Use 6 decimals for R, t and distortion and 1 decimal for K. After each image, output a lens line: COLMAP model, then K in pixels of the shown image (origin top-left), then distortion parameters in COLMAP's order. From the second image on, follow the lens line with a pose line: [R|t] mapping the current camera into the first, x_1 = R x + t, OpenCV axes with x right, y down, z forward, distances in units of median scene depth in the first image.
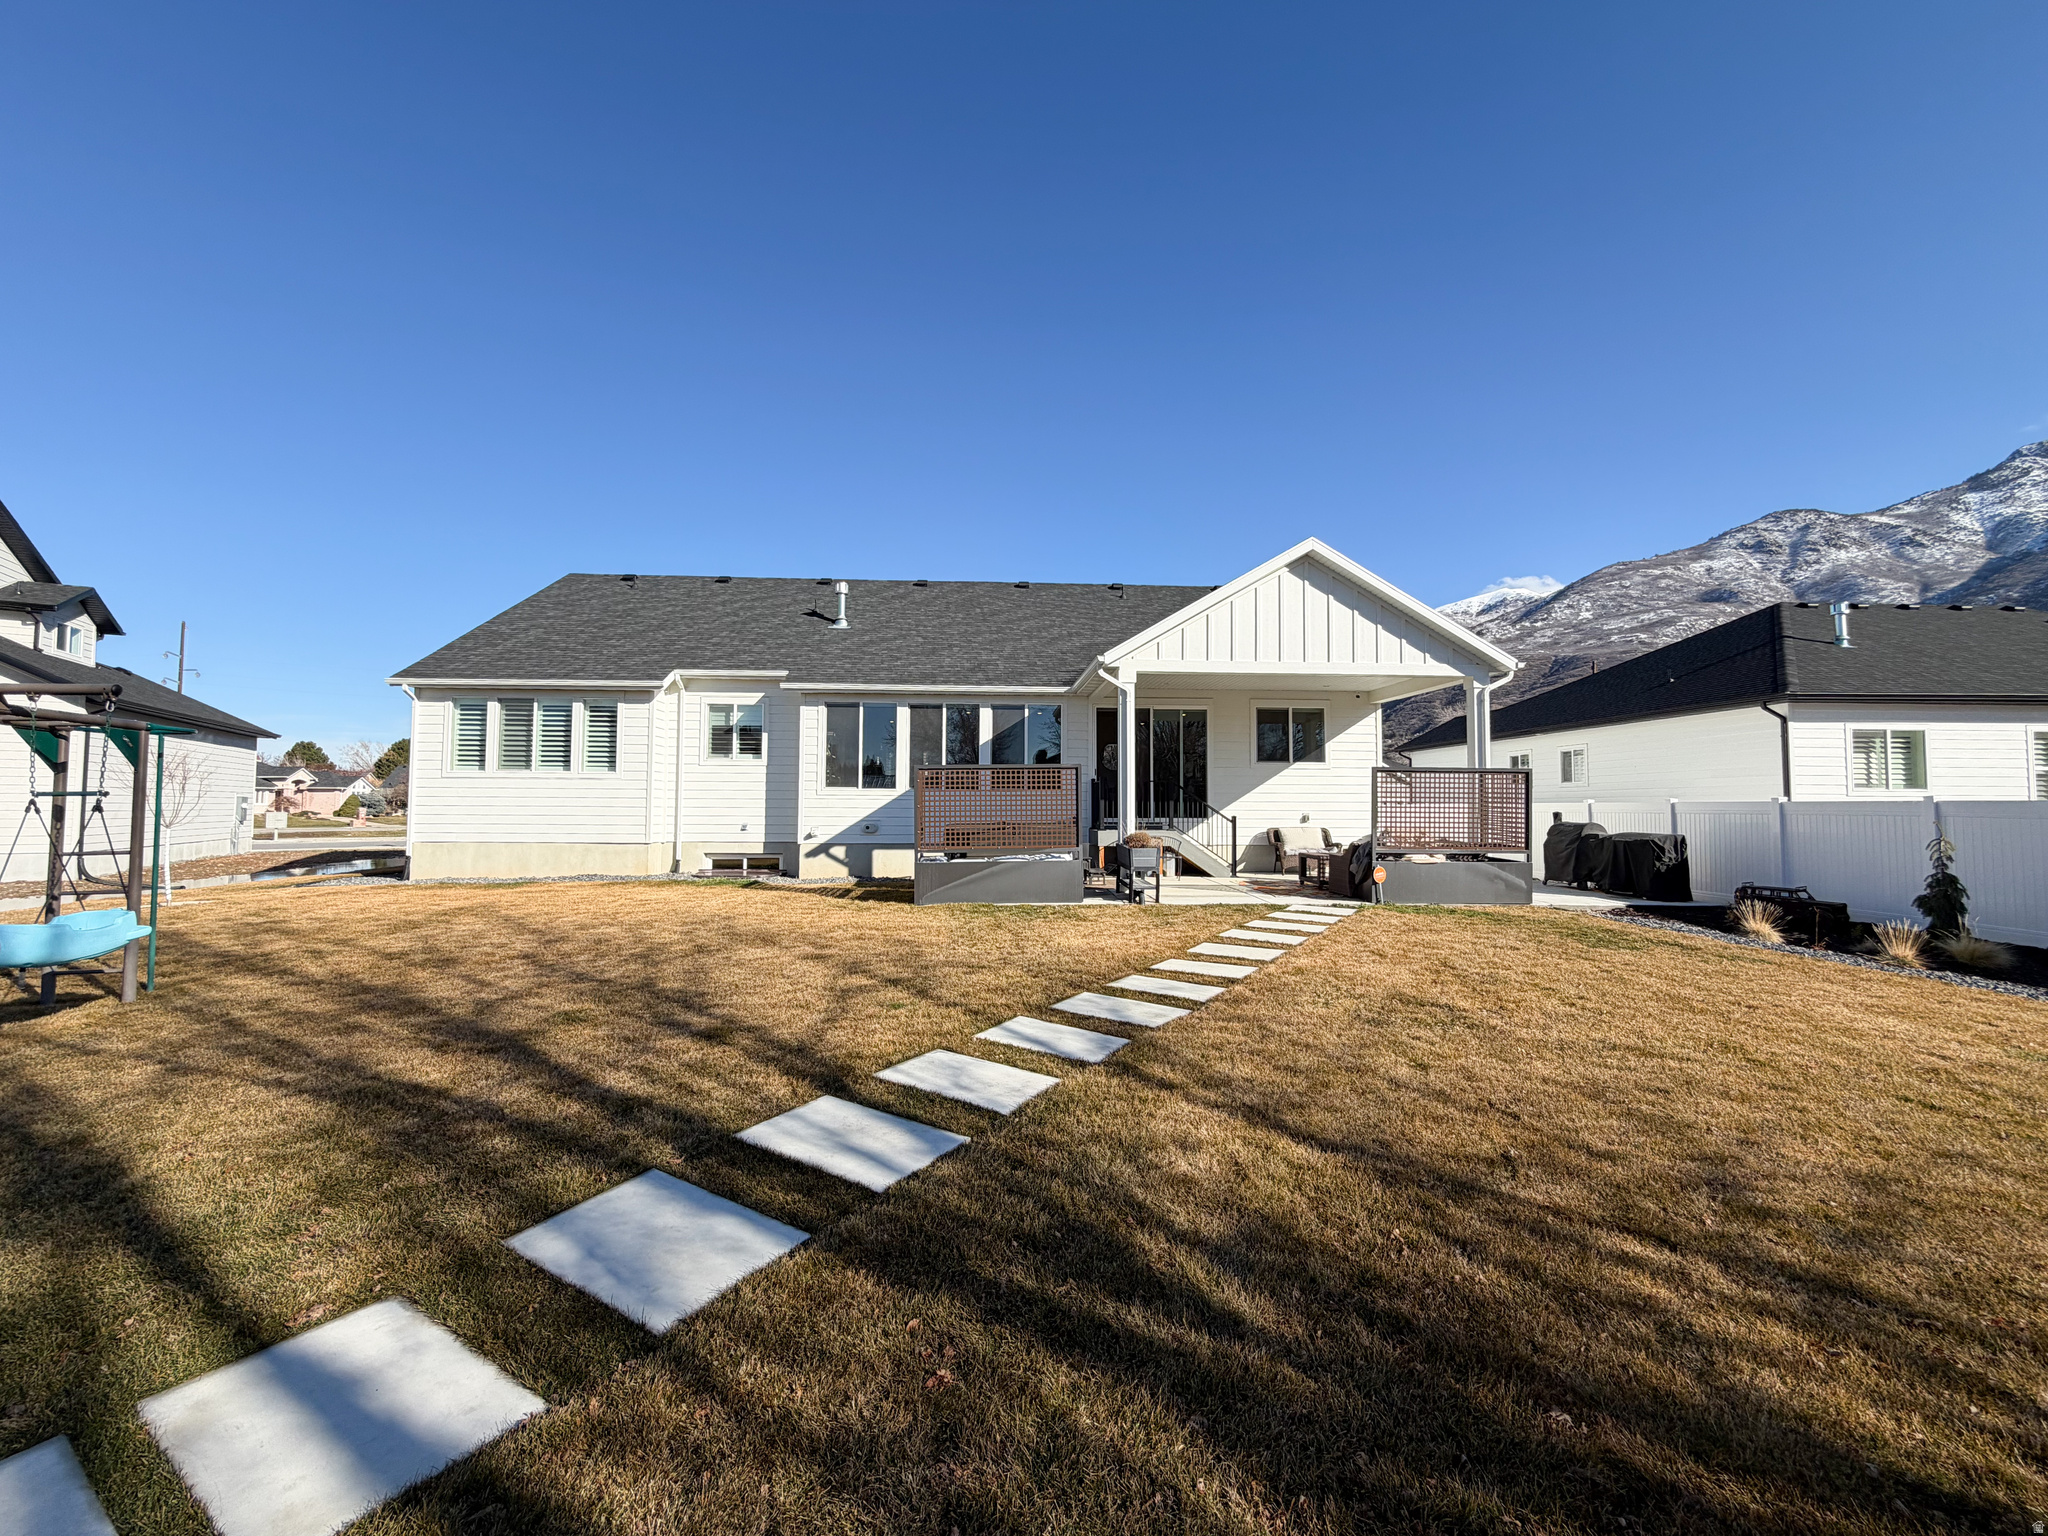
lens RADIAL K [[830.9, 0, 1024.0], [0, 830.9, 768.0], [0, 0, 1]] dist [-0.000410, 0.000204]
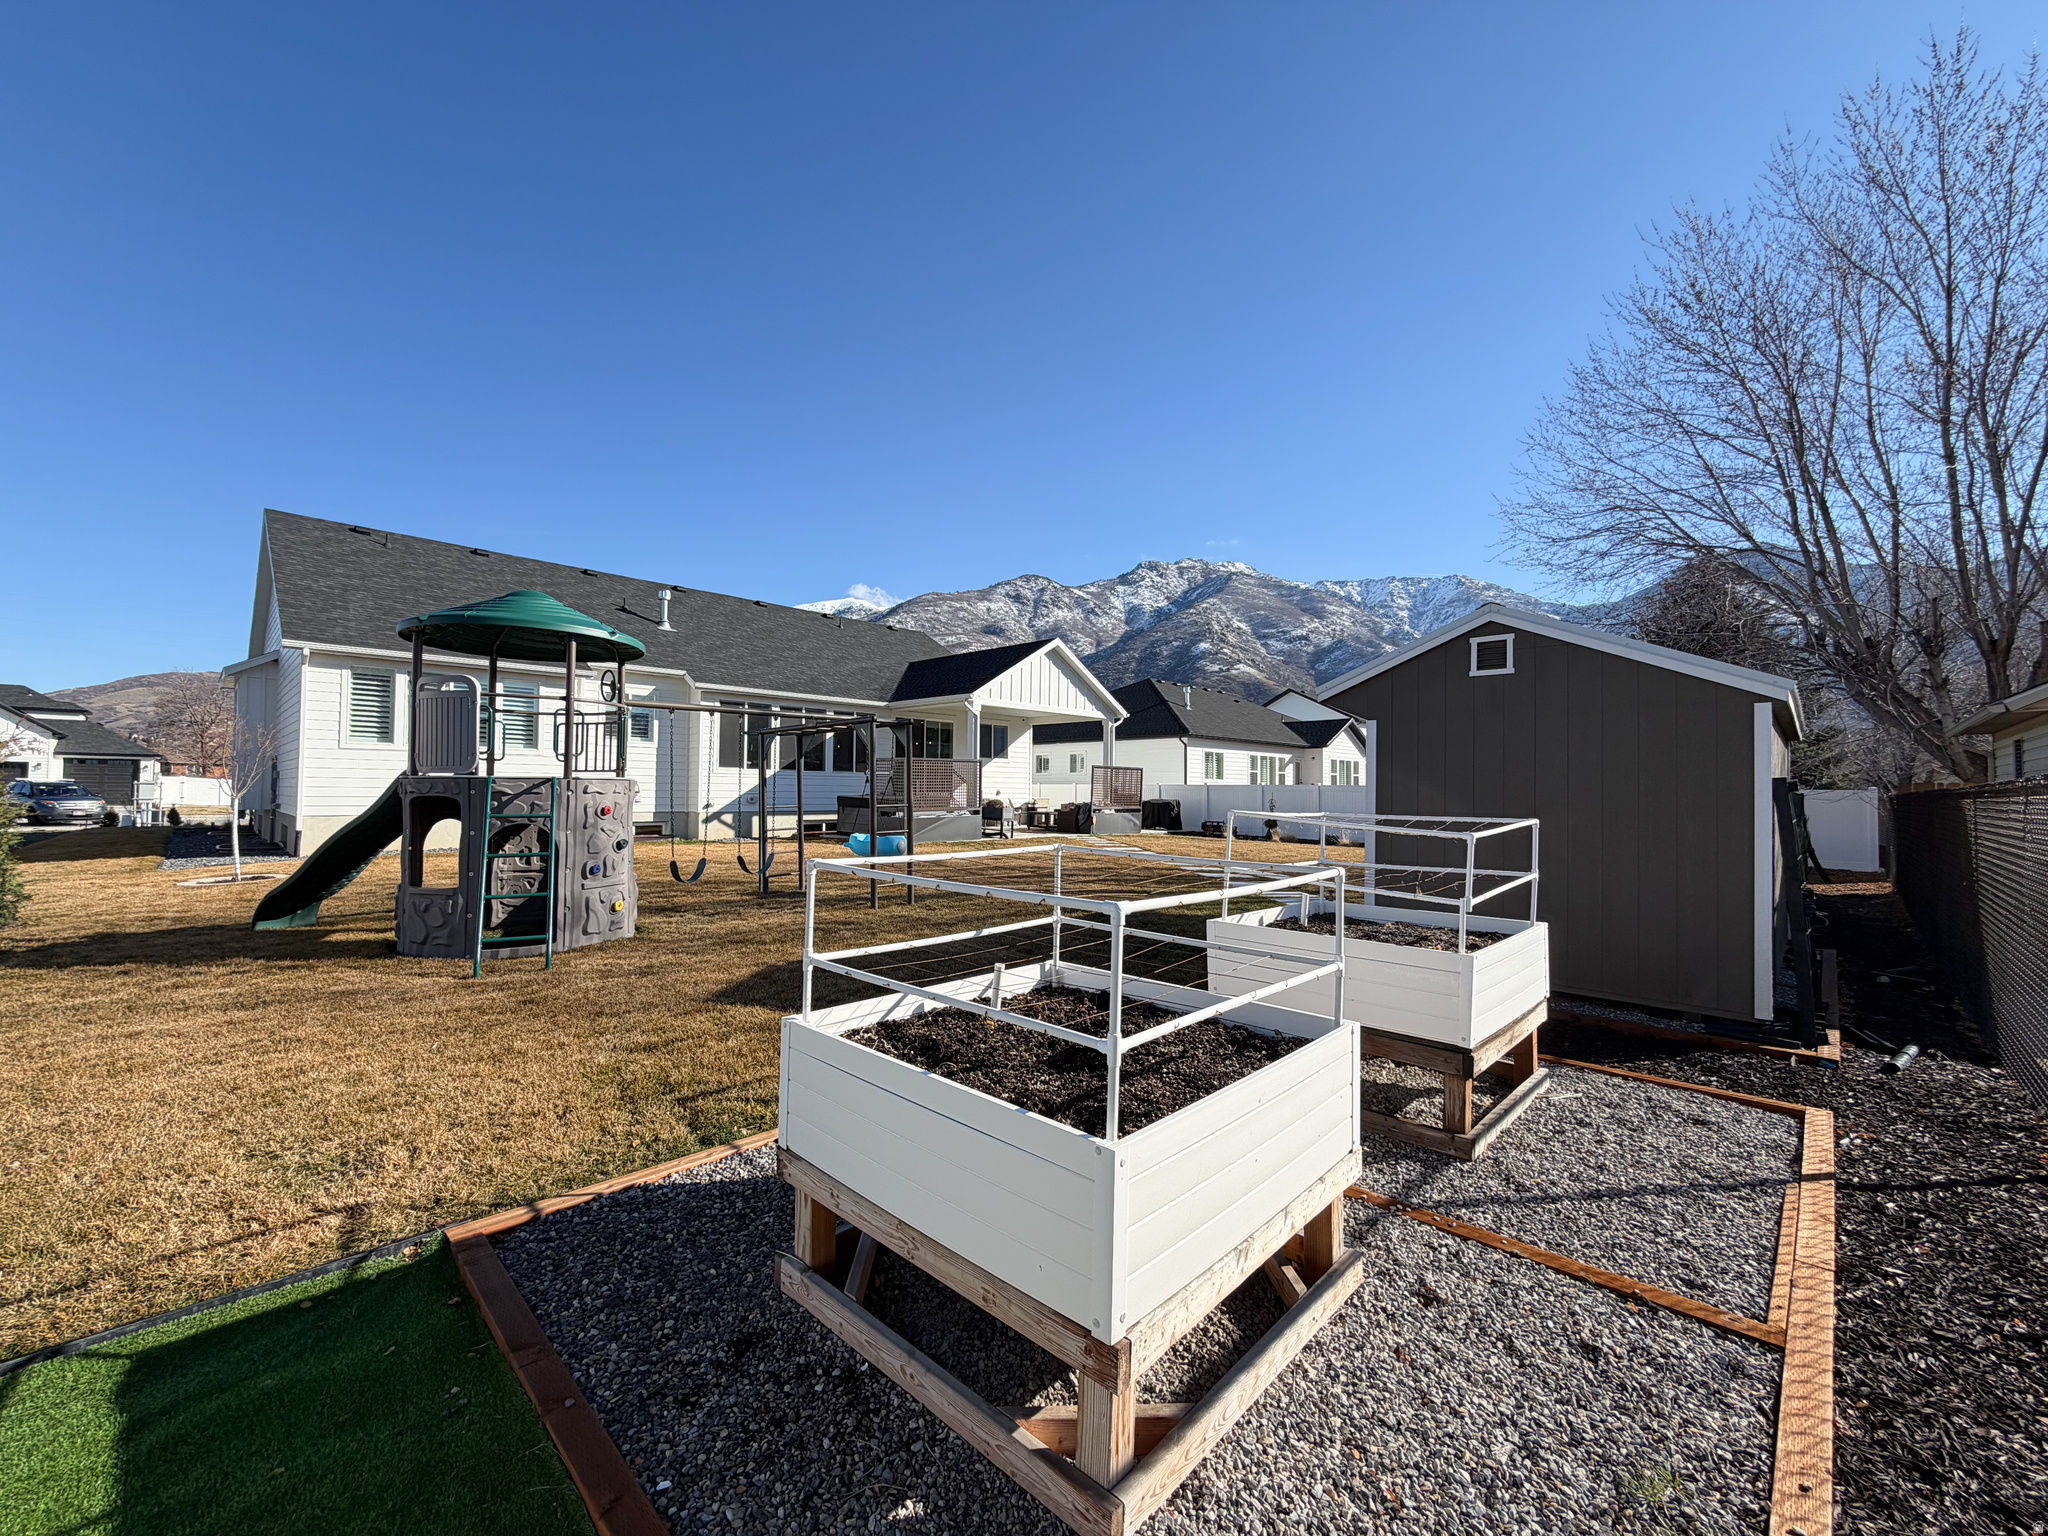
lens RADIAL K [[830.9, 0, 1024.0], [0, 830.9, 768.0], [0, 0, 1]] dist [-0.000410, 0.000204]
pose [[0.728964, 0.021663, 0.684209, -0.693797], [-0.037858, 0.999245, 0.008697, -0.003979], [-0.683504, -0.032242, 0.729234, -0.213894]]
